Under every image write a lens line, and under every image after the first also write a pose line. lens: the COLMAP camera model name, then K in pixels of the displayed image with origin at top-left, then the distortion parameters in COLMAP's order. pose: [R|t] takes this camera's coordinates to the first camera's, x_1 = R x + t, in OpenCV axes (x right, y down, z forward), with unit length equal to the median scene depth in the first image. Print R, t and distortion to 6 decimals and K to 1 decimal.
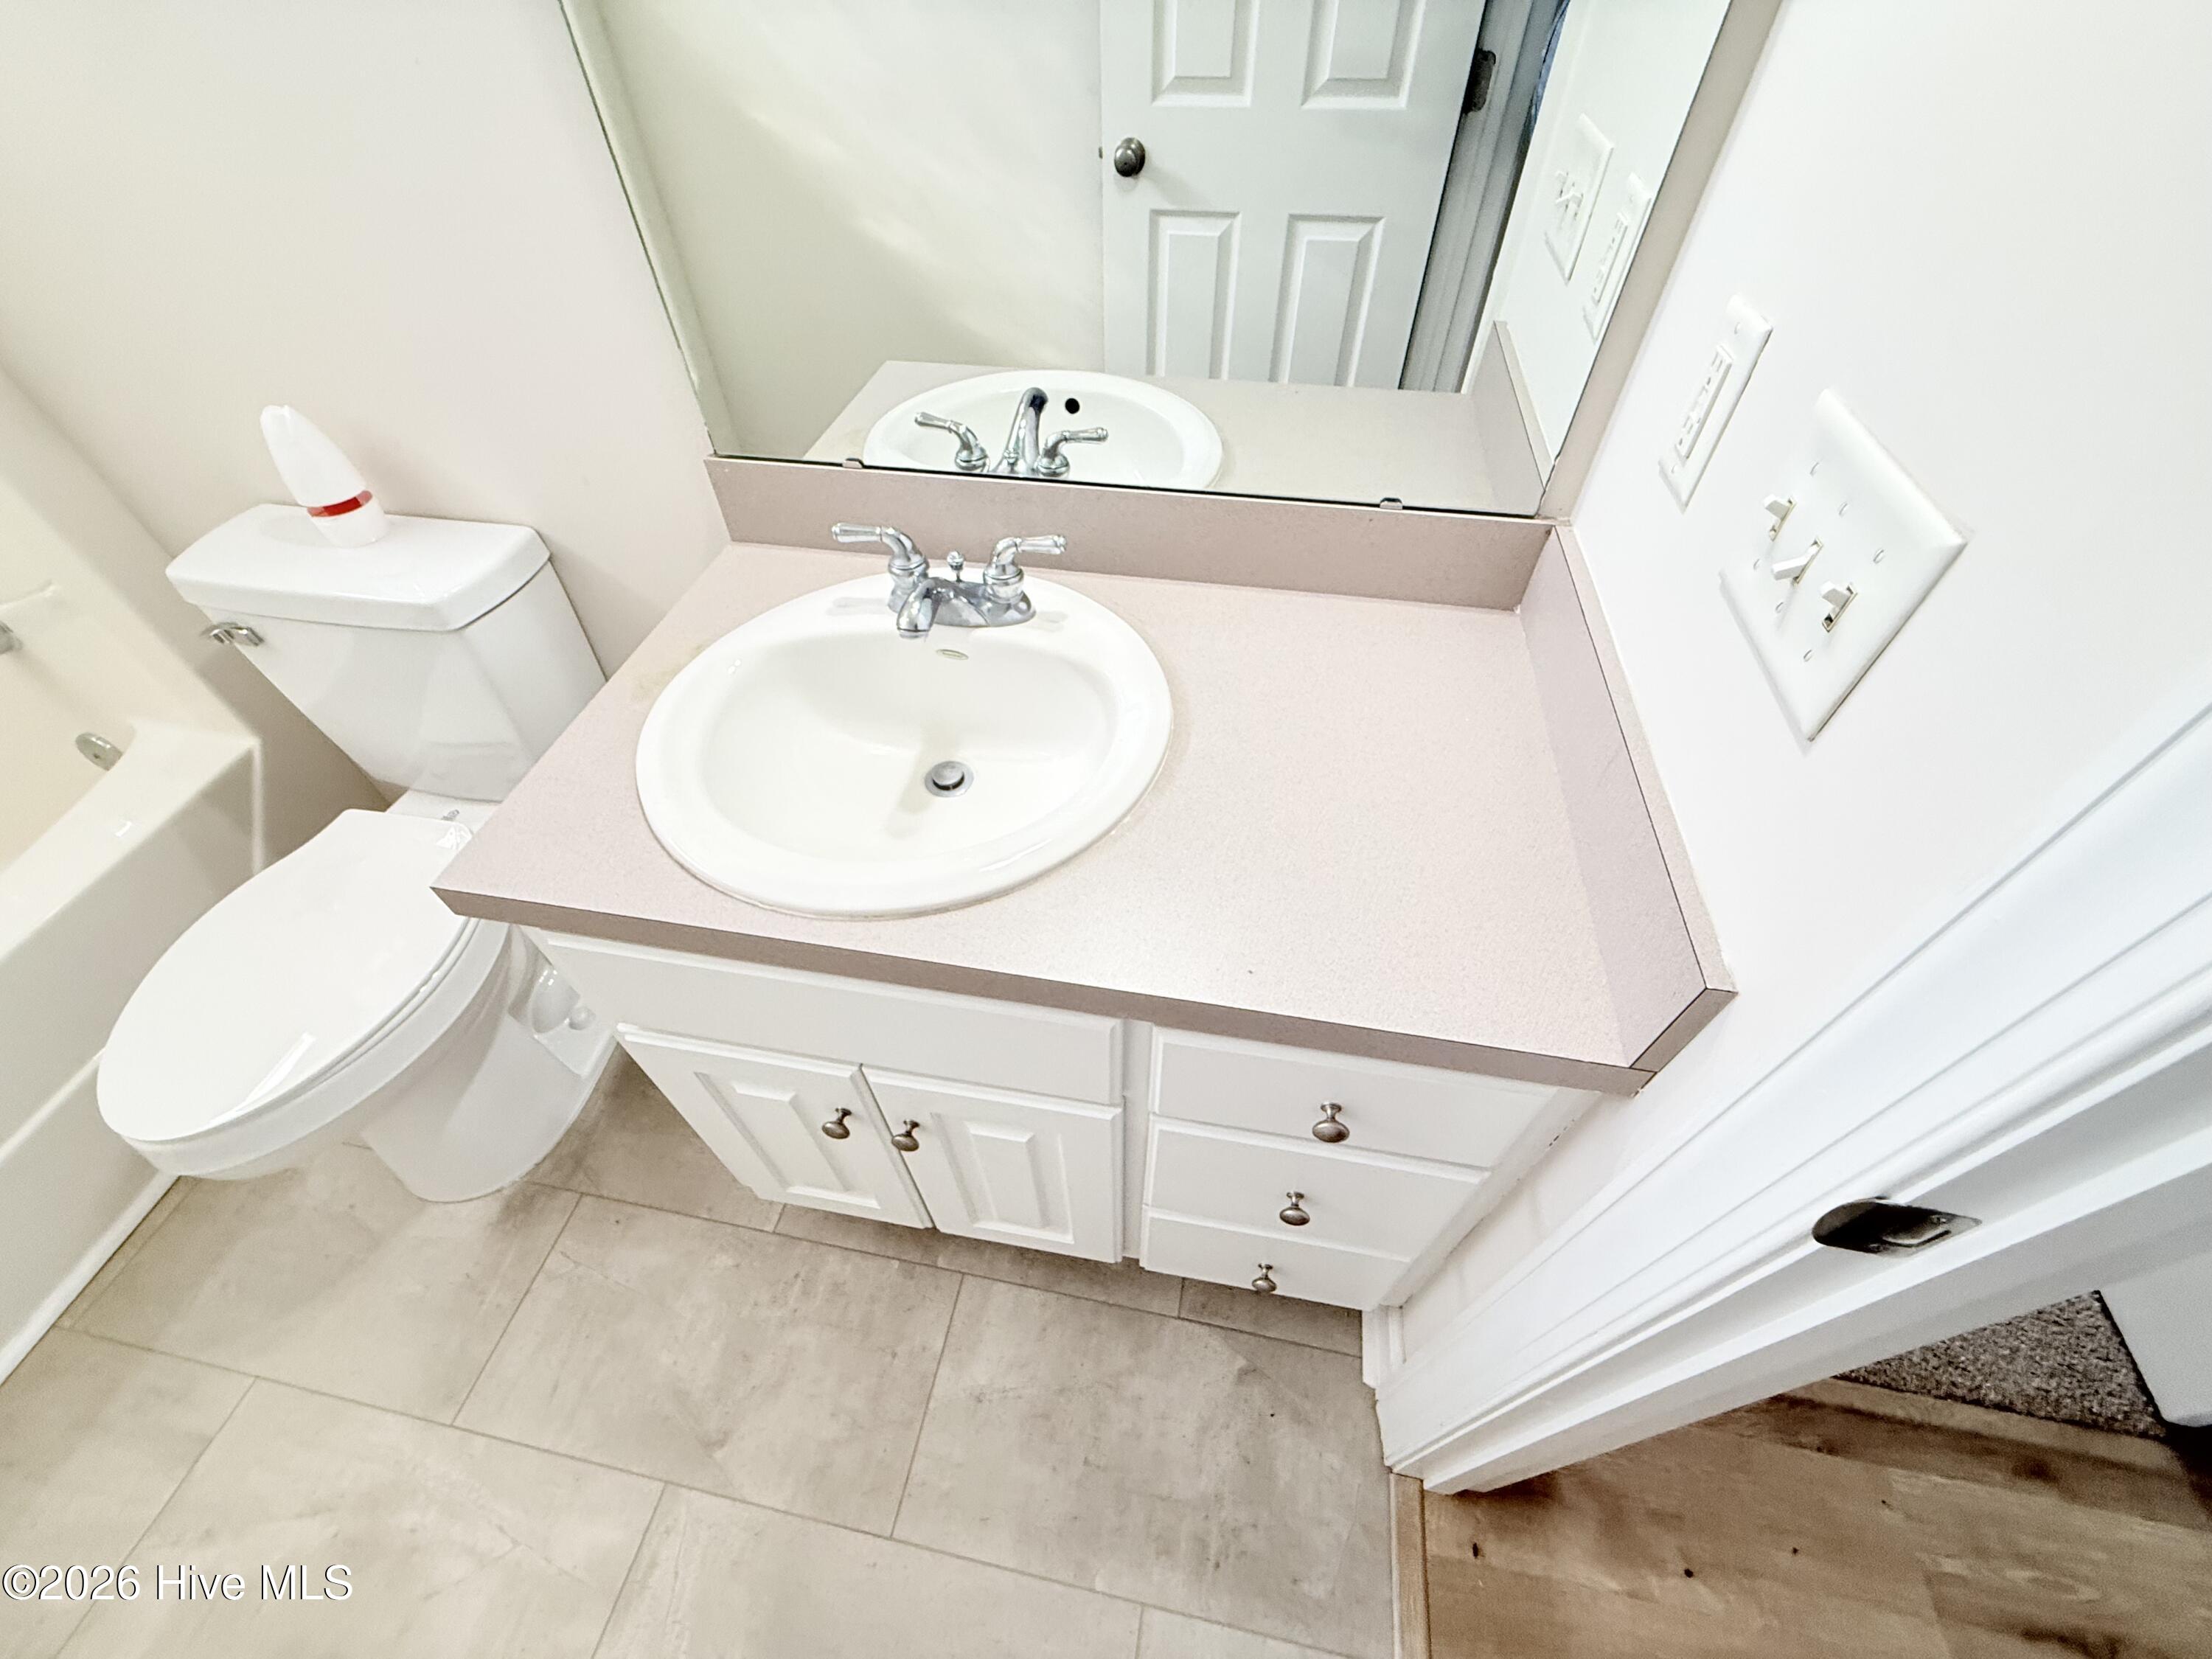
lens RADIAL K [[877.6, 0, 1105.5], [0, 877.6, 839.6], [0, 0, 1]] dist [-0.002752, -0.000480]
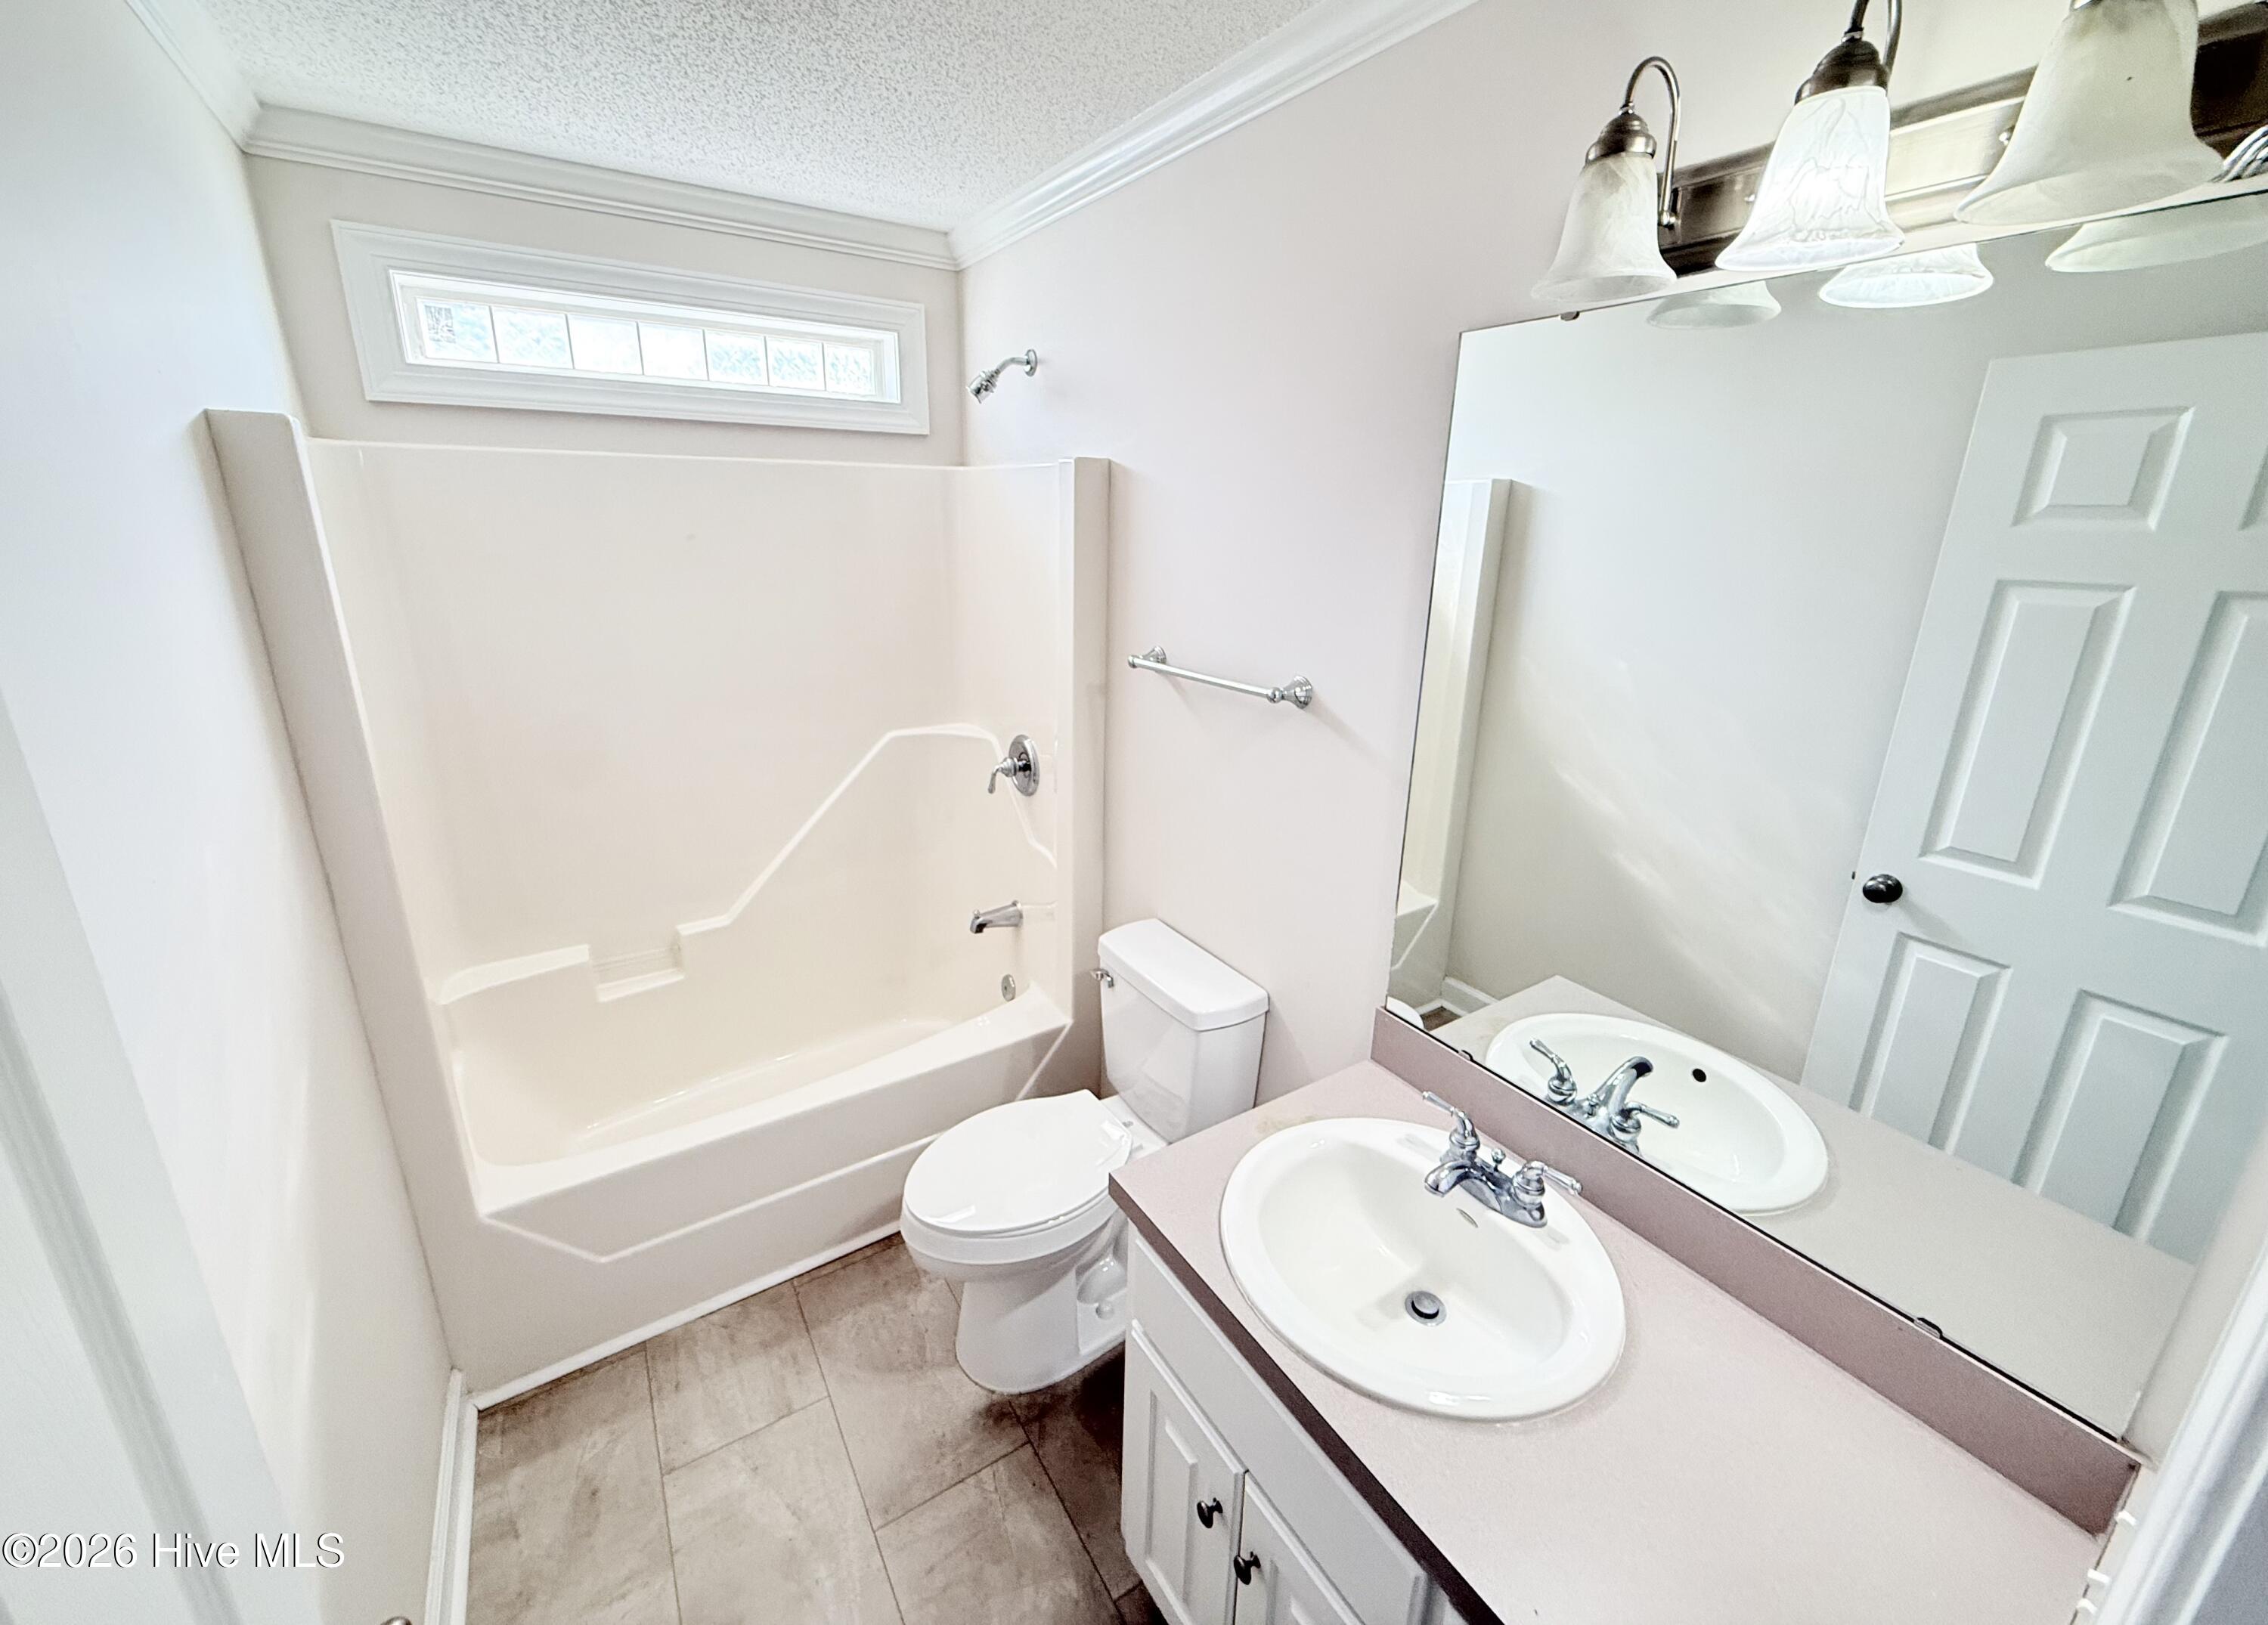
lens RADIAL K [[898.6, 0, 1128.7], [0, 898.6, 778.8], [0, 0, 1]] dist [0.003320, 0.000806]
pose [[0.682663, 0.227627, -0.694376, 0.212401], [-0.563123, 0.769454, -0.301385, -0.021285], [0.465687, 0.596763, 0.653460, -0.404285]]
